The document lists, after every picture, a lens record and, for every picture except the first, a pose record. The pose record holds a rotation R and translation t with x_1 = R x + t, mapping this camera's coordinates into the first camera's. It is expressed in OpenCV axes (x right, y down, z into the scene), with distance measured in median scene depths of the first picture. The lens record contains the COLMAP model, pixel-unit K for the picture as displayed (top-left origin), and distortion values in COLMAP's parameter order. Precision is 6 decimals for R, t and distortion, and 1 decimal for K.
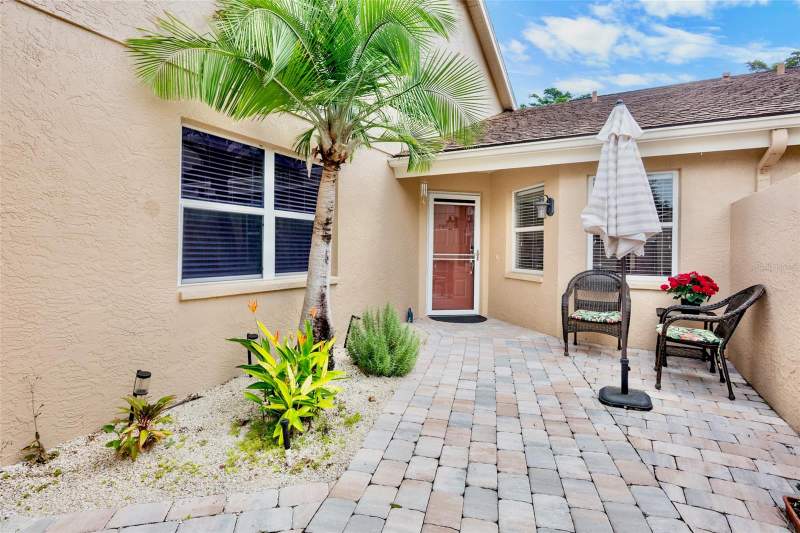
lens RADIAL K [[393.6, 0, 400.4], [0, 393.6, 252.9], [0, 0, 1]] dist [-0.034445, -0.000154]
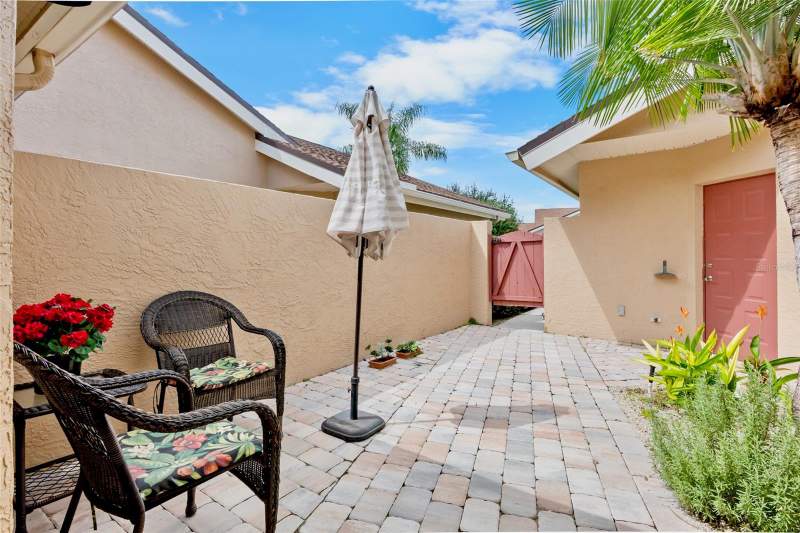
lens RADIAL K [[393.6, 0, 400.4], [0, 393.6, 252.9], [0, 0, 1]] dist [-0.034445, -0.000154]
pose [[-0.996737, -0.006546, 0.080456, 0.576589], [-0.005678, 0.999923, 0.011013, -0.017649], [-0.080522, 0.010520, -0.996697, 2.609309]]
